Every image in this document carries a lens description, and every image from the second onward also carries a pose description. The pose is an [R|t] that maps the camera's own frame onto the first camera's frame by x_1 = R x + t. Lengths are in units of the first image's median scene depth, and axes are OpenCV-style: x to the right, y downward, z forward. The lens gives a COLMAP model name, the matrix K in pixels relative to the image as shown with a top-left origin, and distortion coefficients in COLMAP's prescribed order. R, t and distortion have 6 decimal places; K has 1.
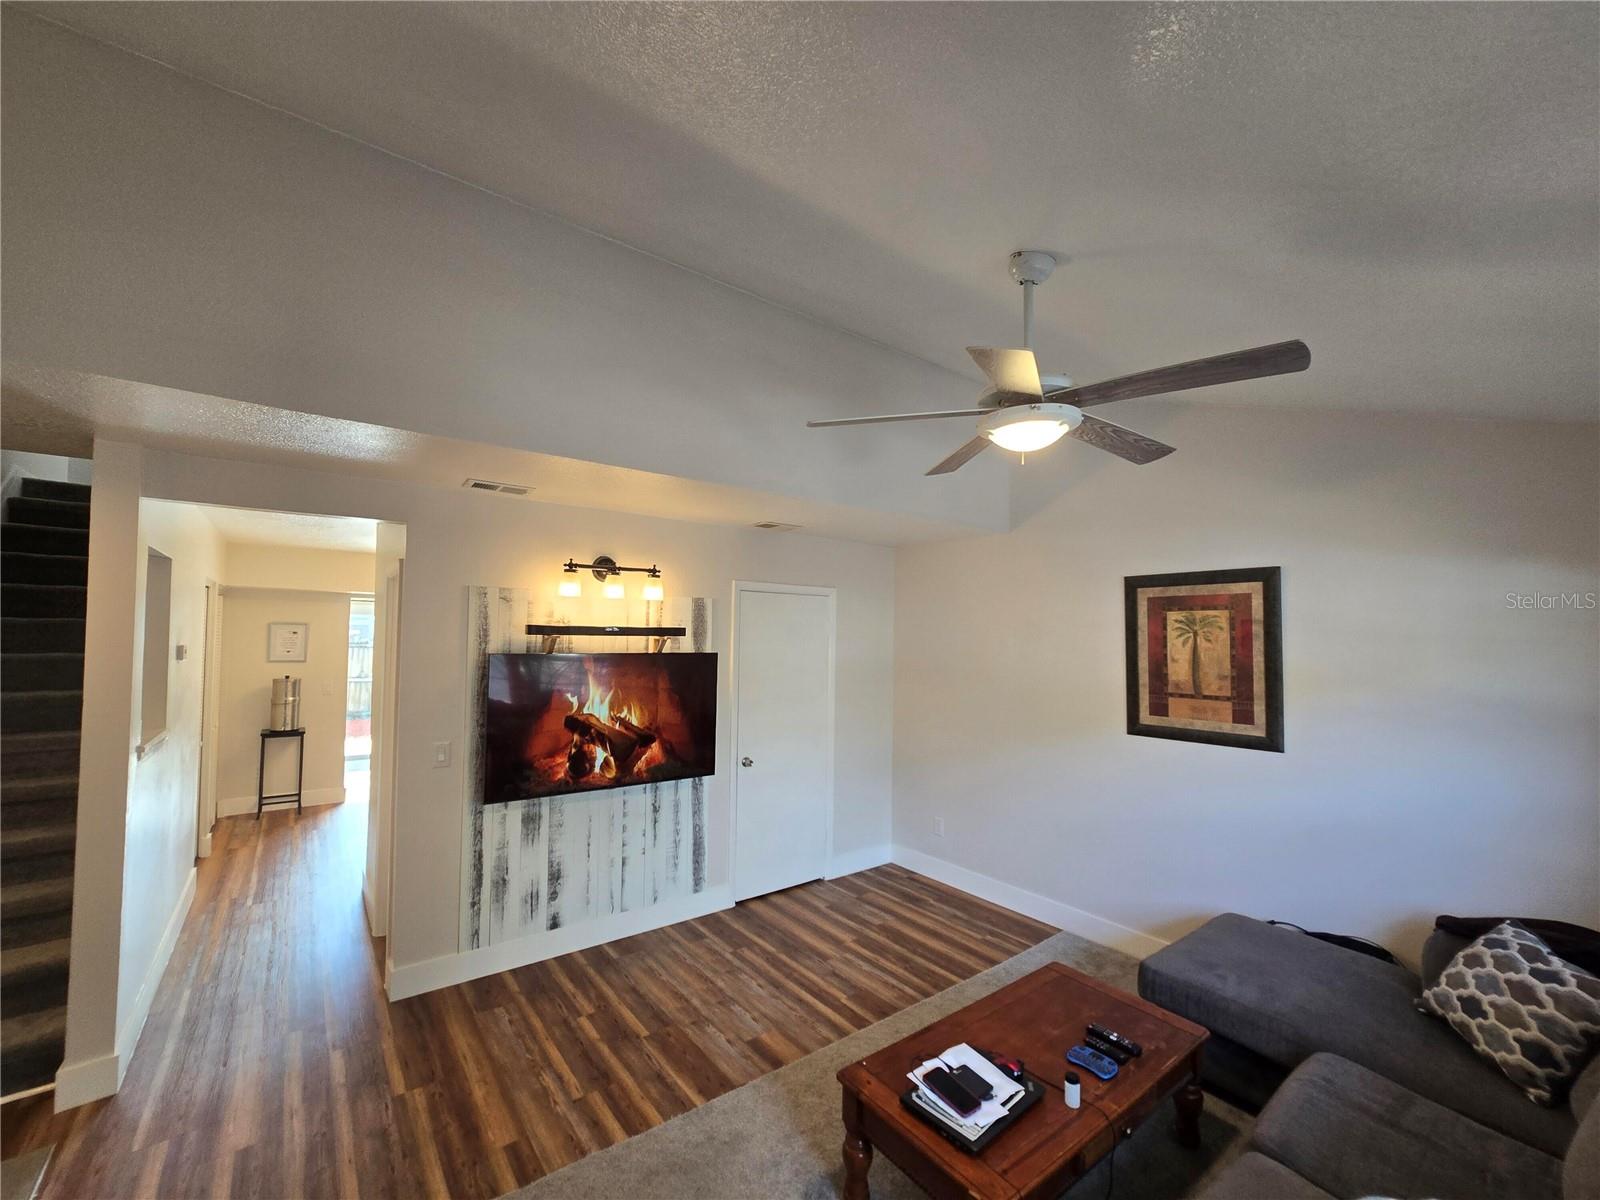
lens RADIAL K [[658.5, 0, 789.1], [0, 658.5, 612.2], [0, 0, 1]] dist [-0.006077, 0.003363]
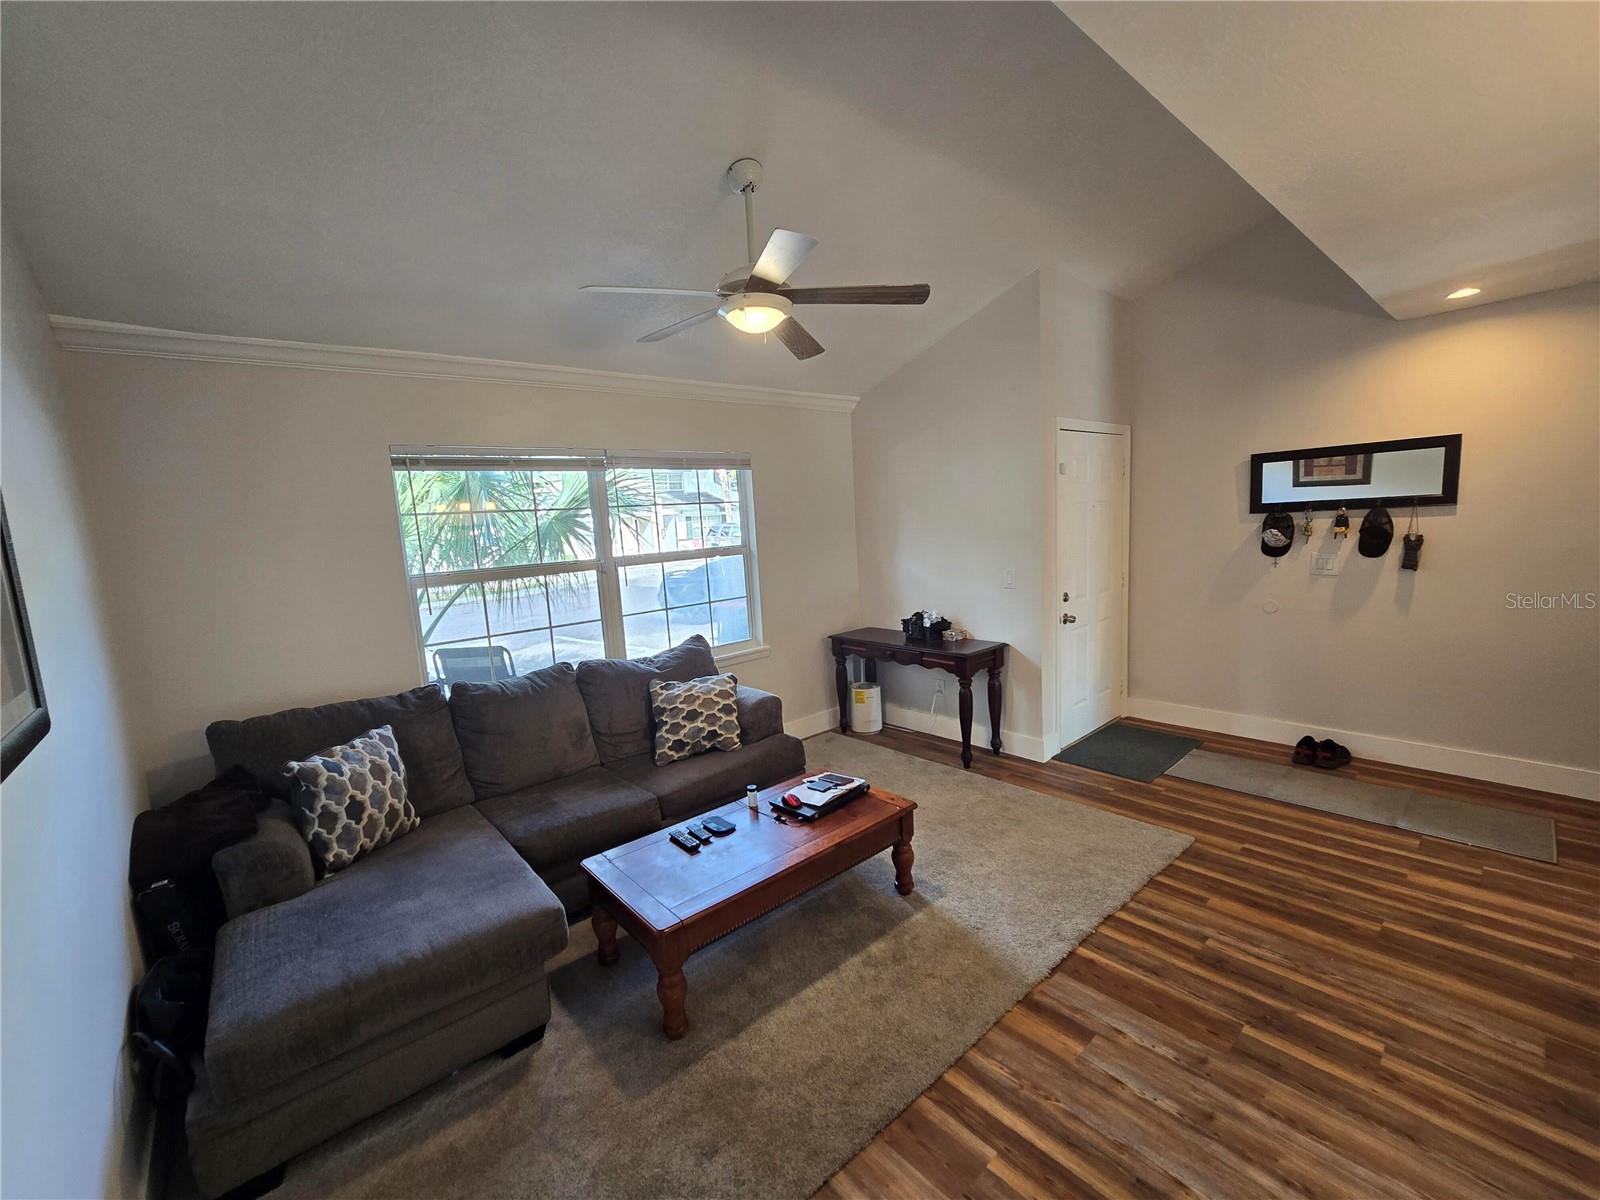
lens RADIAL K [[658.5, 0, 790.2], [0, 658.5, 609.8], [0, 0, 1]] dist [-0.006077, 0.003363]
pose [[-0.997010, 0.051816, -0.057326, 0.219085], [0.045635, 0.993495, 0.104328, 0.091744], [0.062359, 0.101400, -0.992889, 1.292637]]
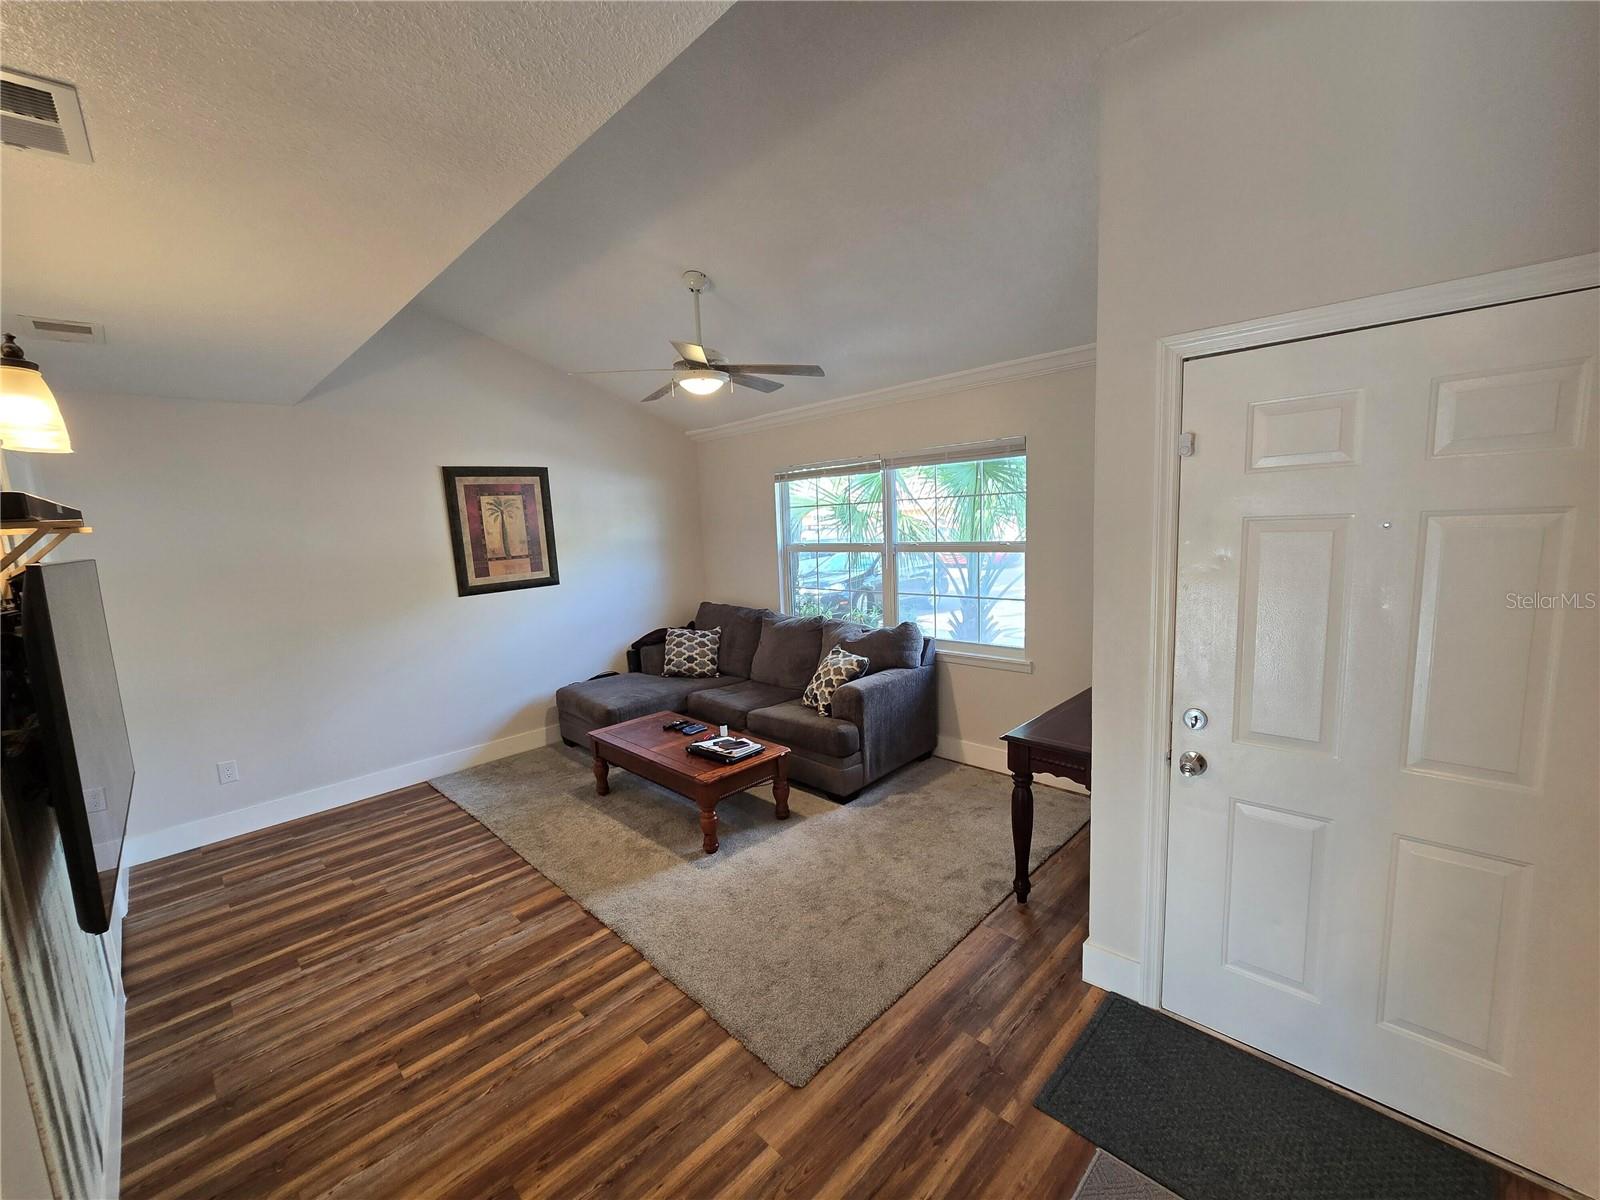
lens RADIAL K [[658.5, 0, 795.6], [0, 658.5, 612.5], [0, 0, 1]] dist [-0.006077, 0.003363]
pose [[-0.137390, -0.152836, 0.978655, -0.812717], [0.020423, 0.987377, 0.157065, 0.033978], [-0.990306, 0.041566, -0.132534, 0.556133]]
